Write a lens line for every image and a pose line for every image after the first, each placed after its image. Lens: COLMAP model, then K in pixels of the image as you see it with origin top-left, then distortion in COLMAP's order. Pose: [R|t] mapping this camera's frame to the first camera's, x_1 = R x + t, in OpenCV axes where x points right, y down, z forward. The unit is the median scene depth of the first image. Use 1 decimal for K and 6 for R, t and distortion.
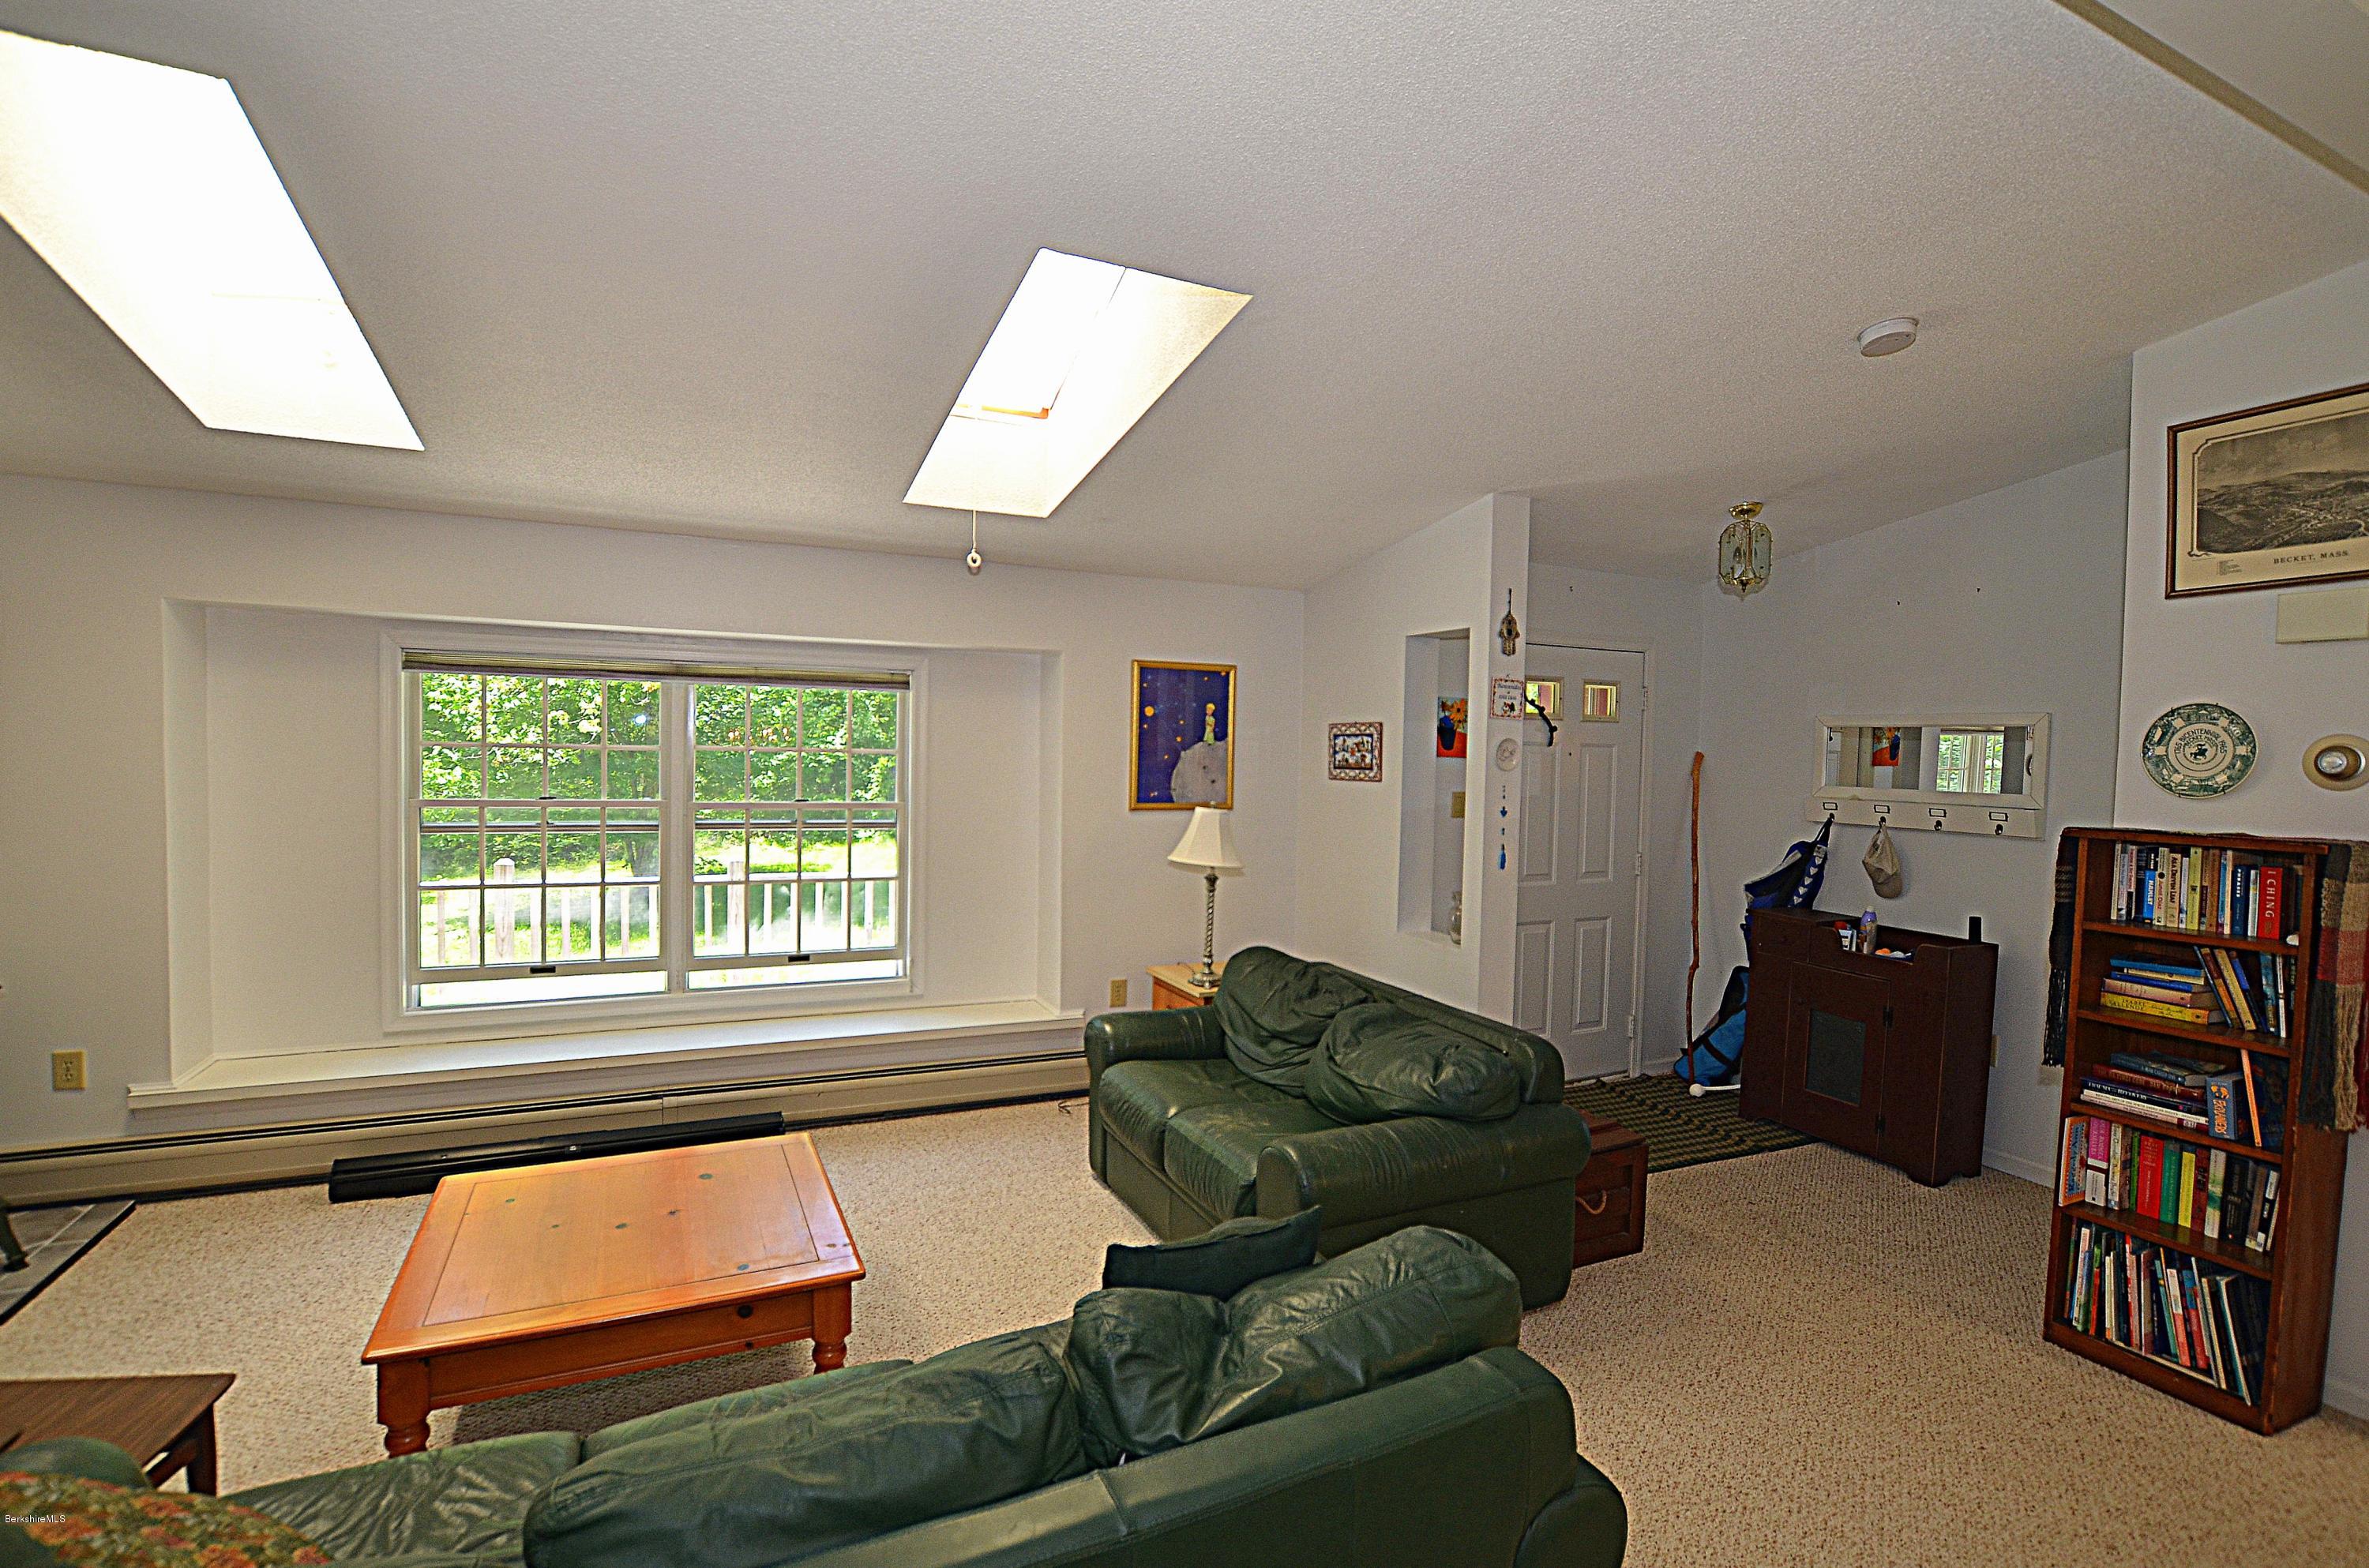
lens RADIAL K [[1094.8, 0, 1111.4], [0, 1094.8, 810.1], [0, 0, 1]] dist [-0.001471, -0.000322]
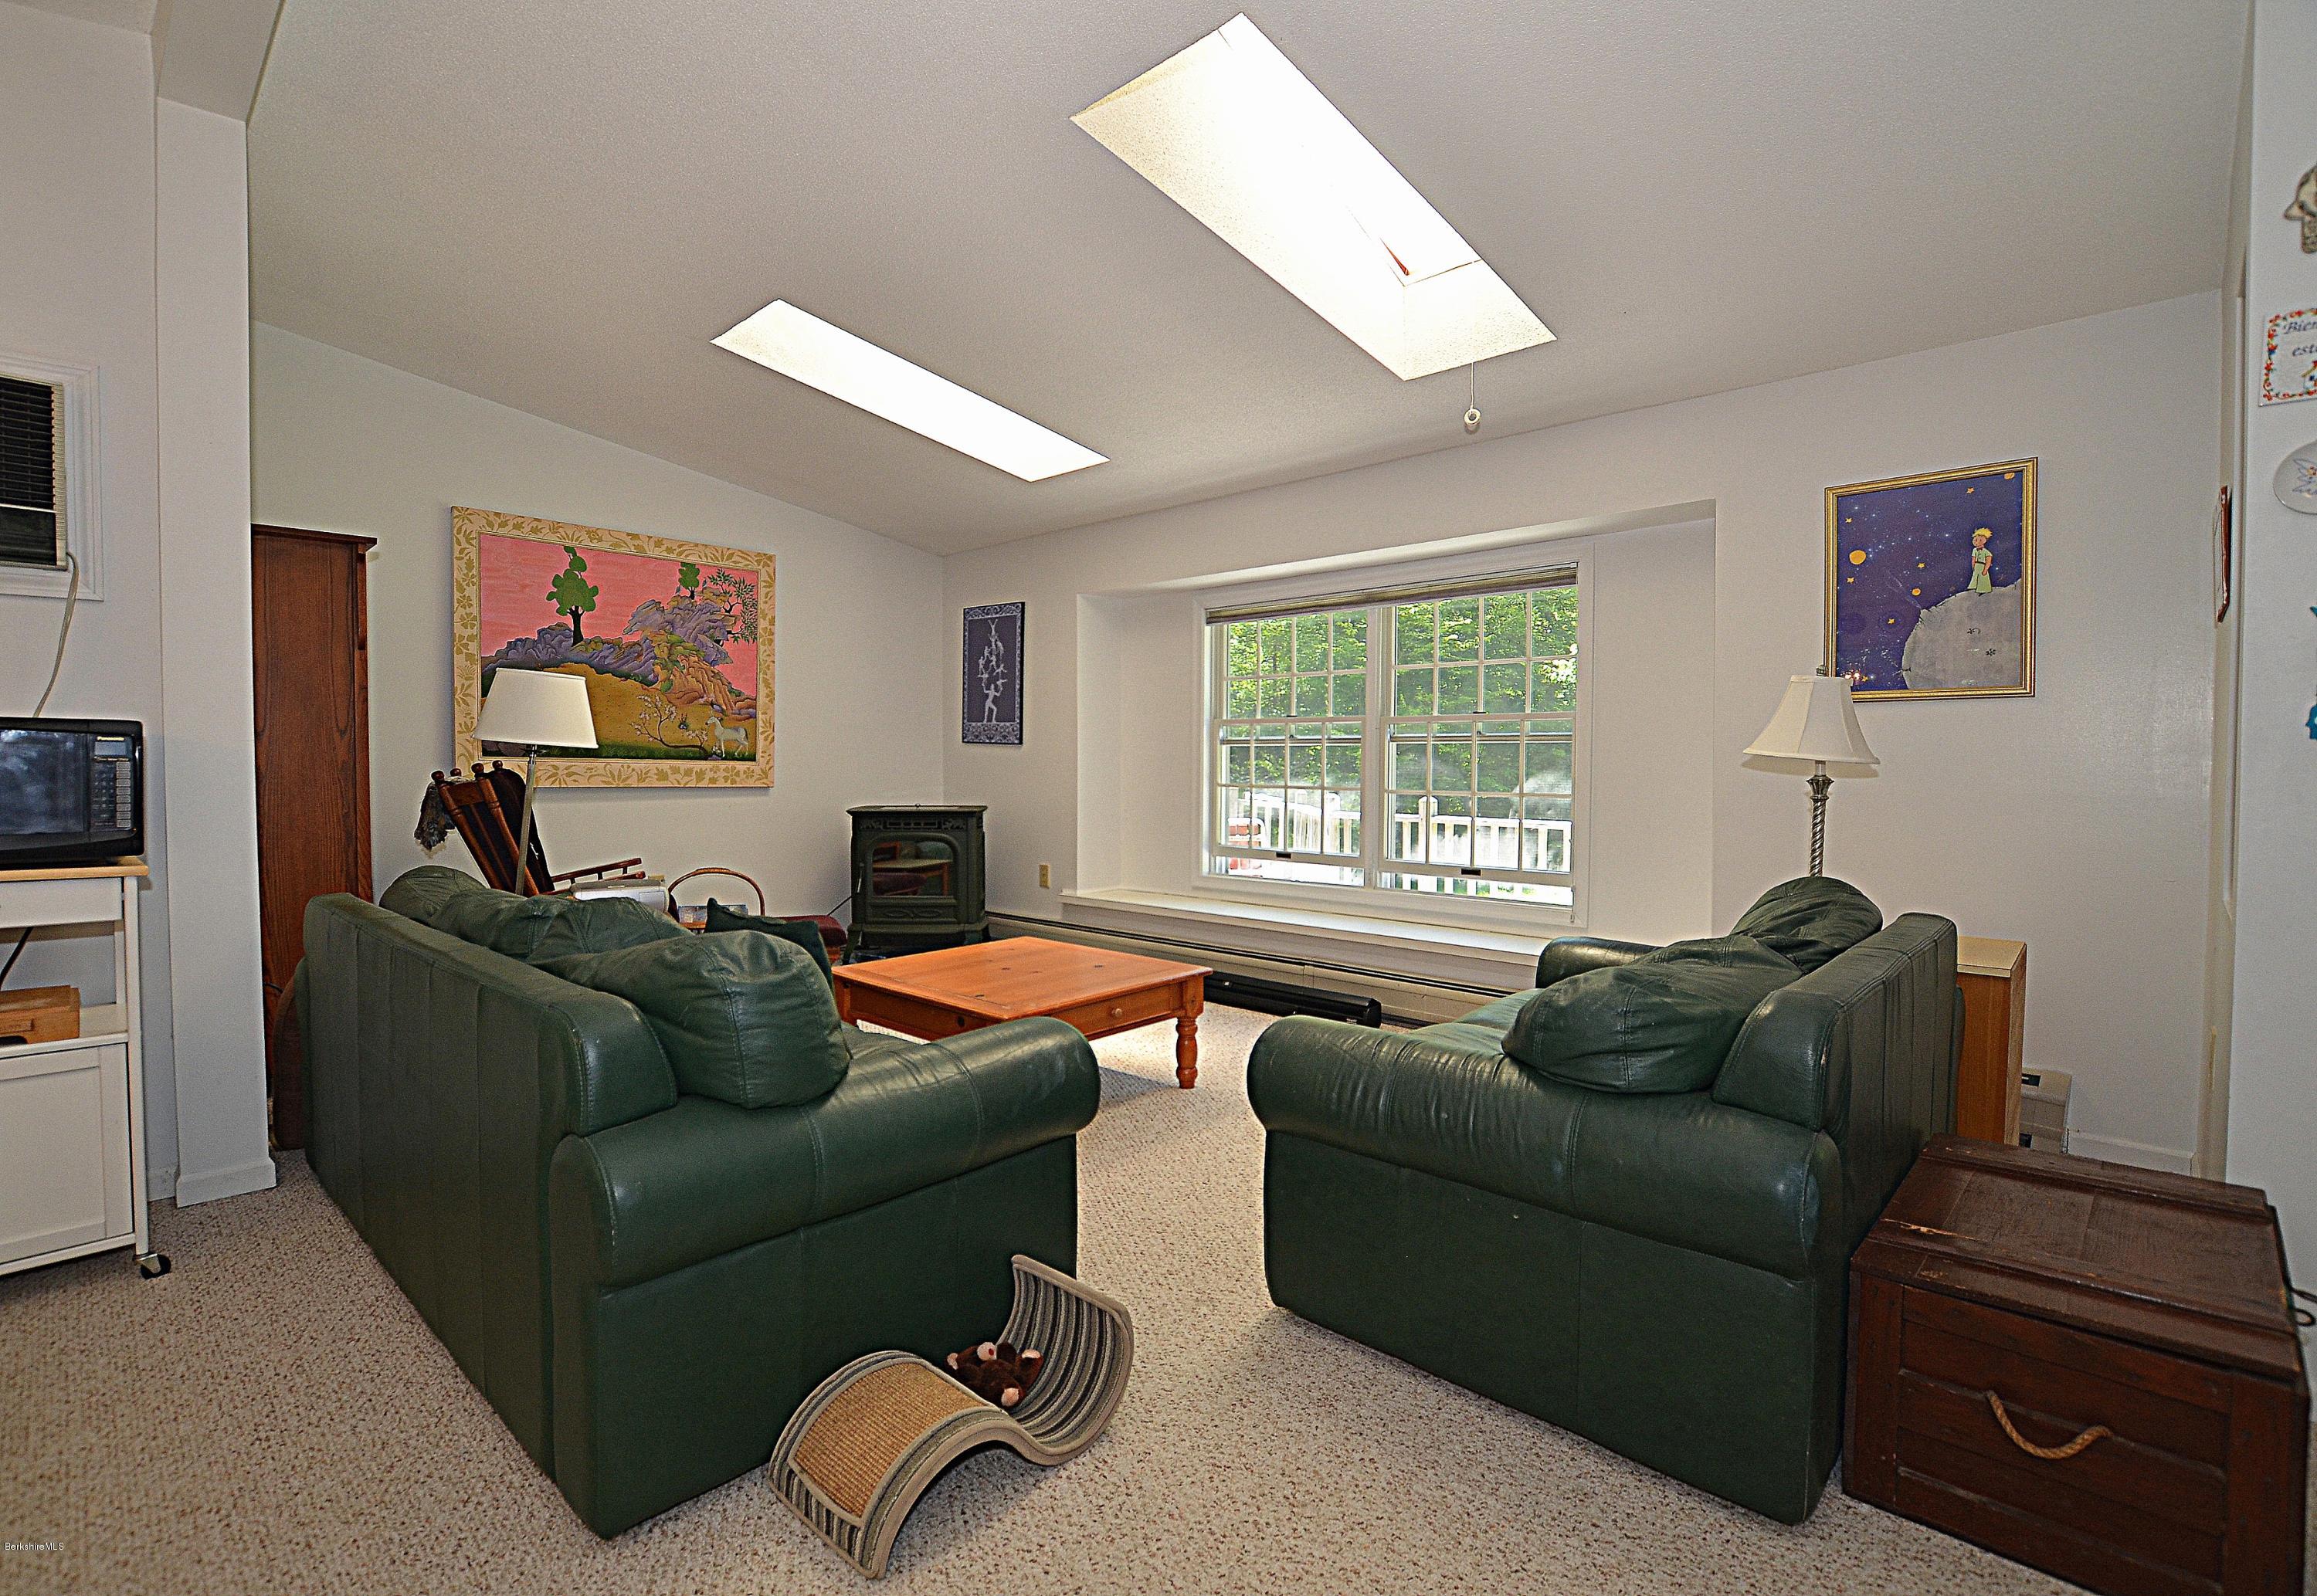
lens RADIAL K [[1074.1, 0, 1151.8], [0, 1074.1, 799.9], [0, 0, 1]] dist [-0.029687, -0.000195]
pose [[0.395125, 0.010556, -0.918567, 0.513442], [-0.045816, 0.998916, -0.008229, 0.095708], [0.917484, 0.045337, 0.395180, 0.365987]]
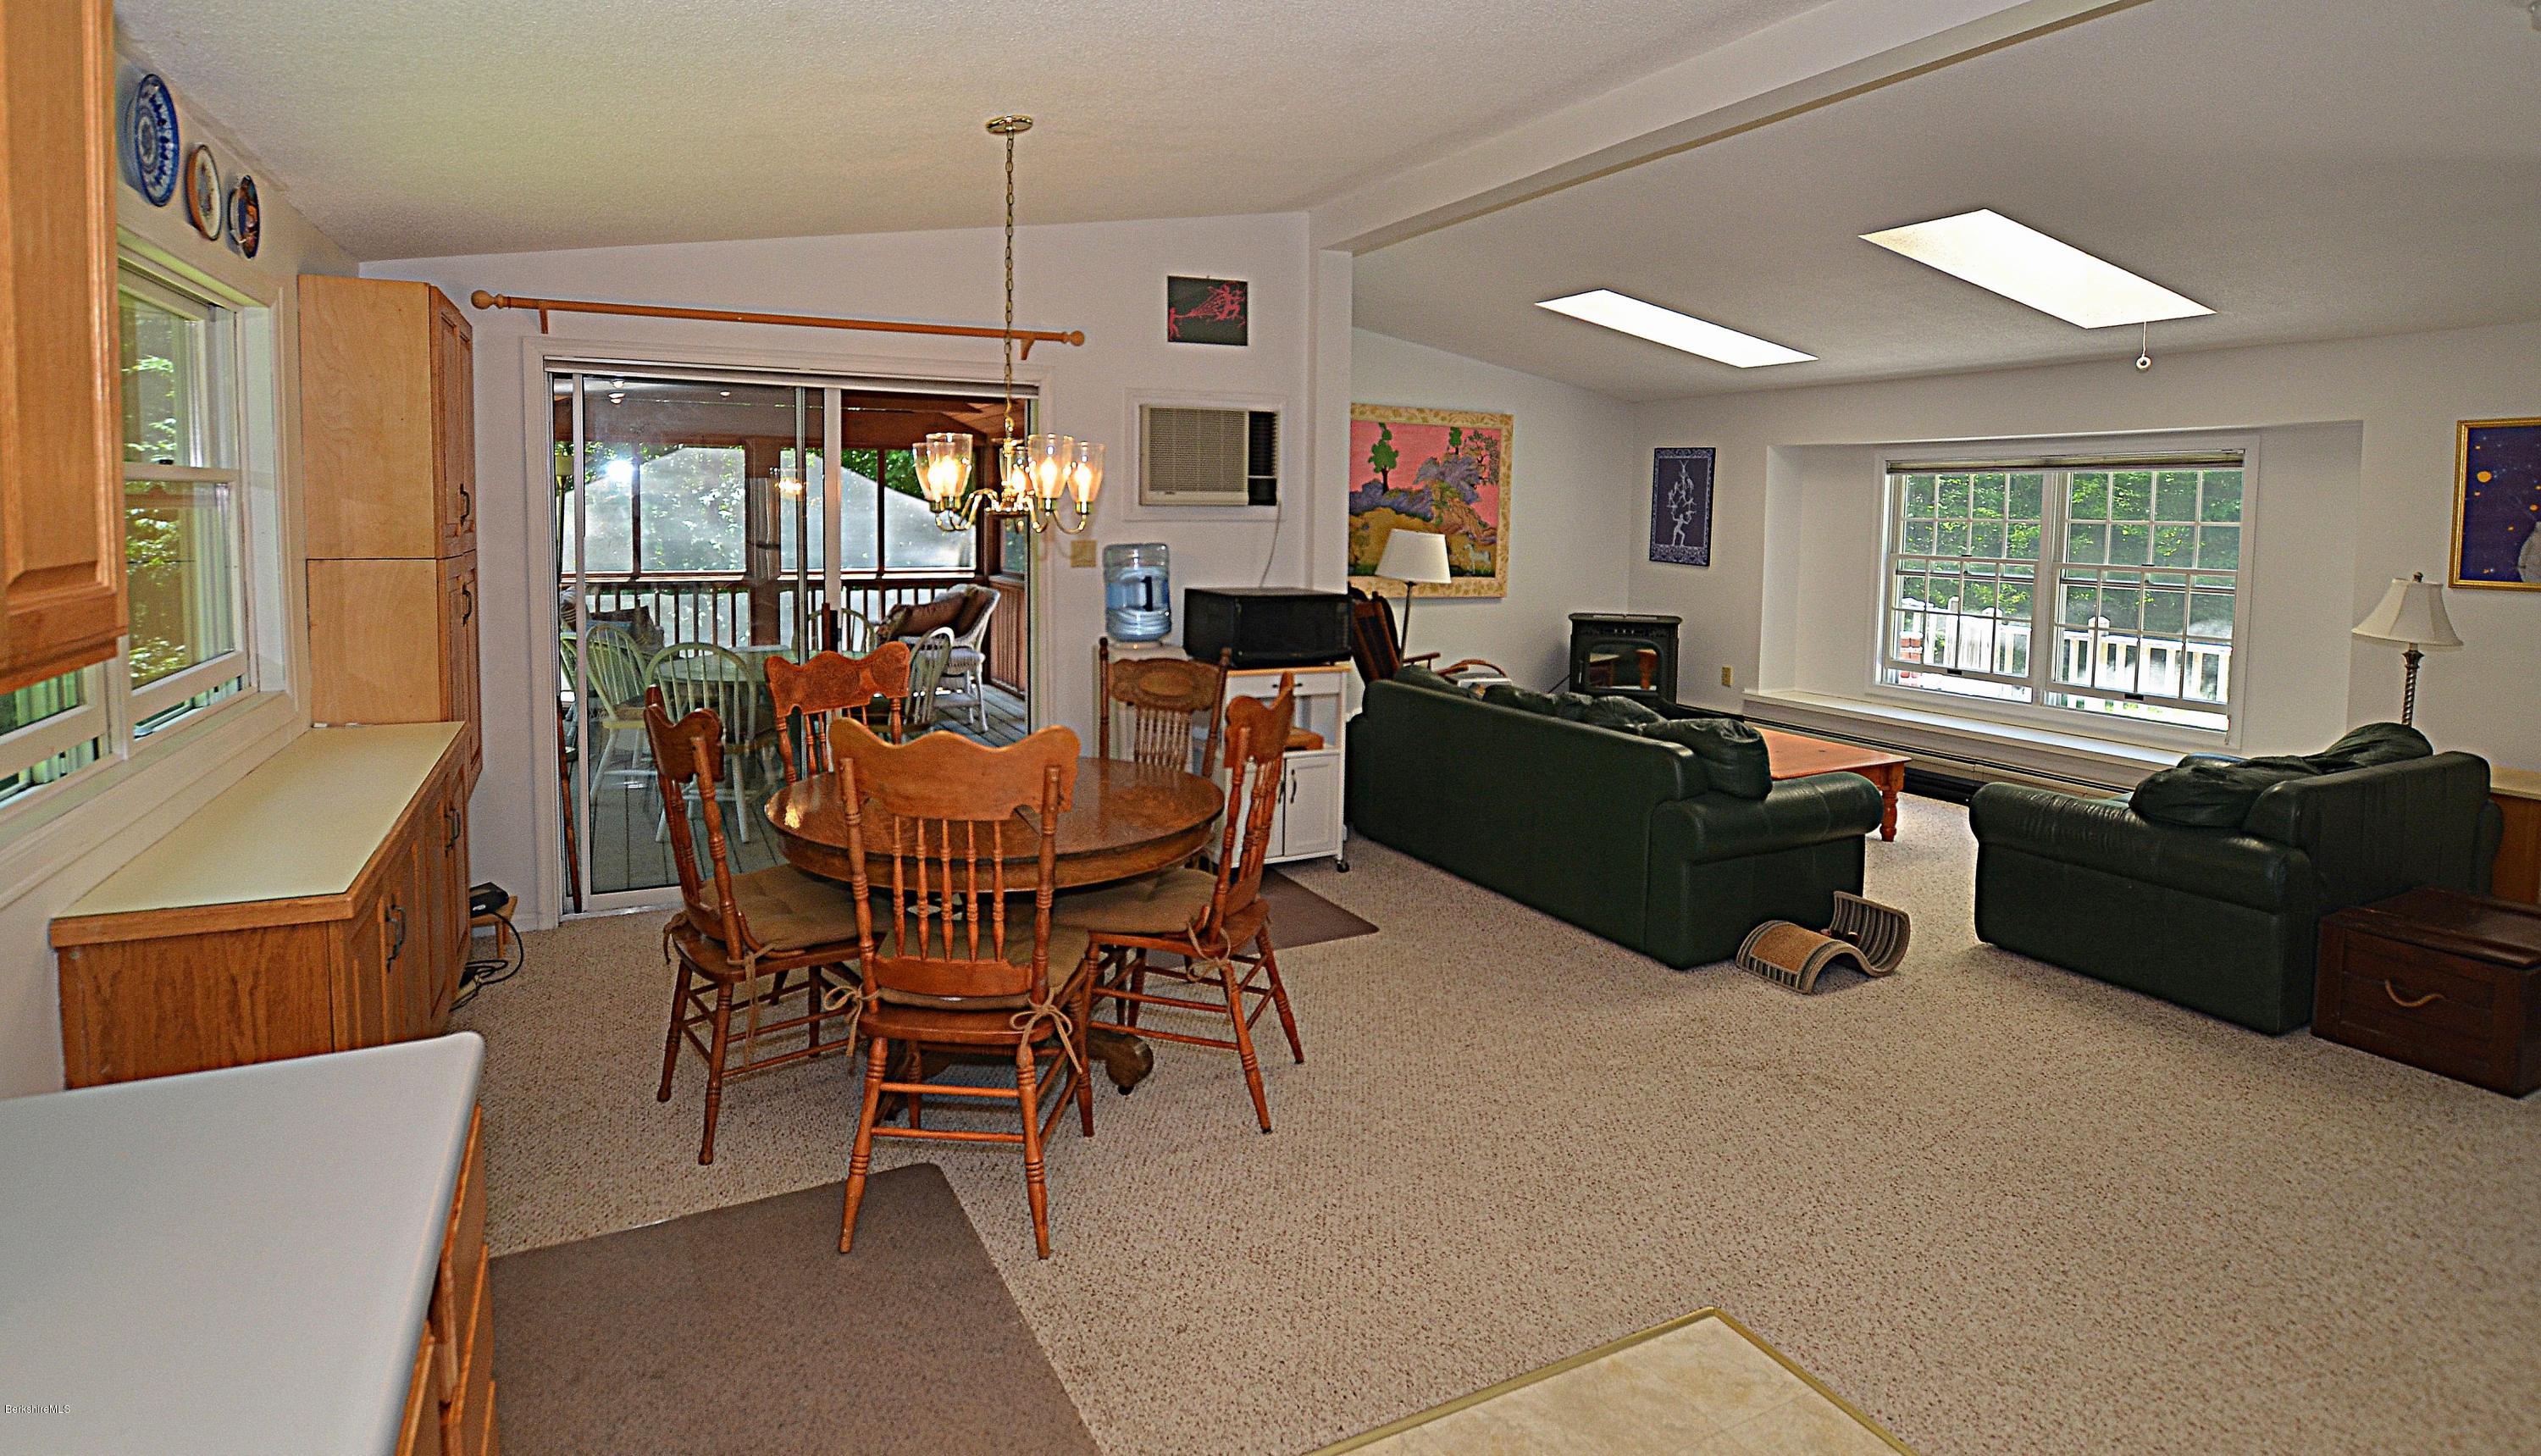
lens RADIAL K [[1282.6, 0, 1235.2], [0, 1282.6, 589.8], [0, 0, 1]] dist [-0.017185, -0.003225]
pose [[0.055356, 0.042981, -0.997541, 1.084561], [-0.066792, 0.996995, 0.039251, 0.031337], [0.996230, 0.064455, 0.058060, -0.065706]]
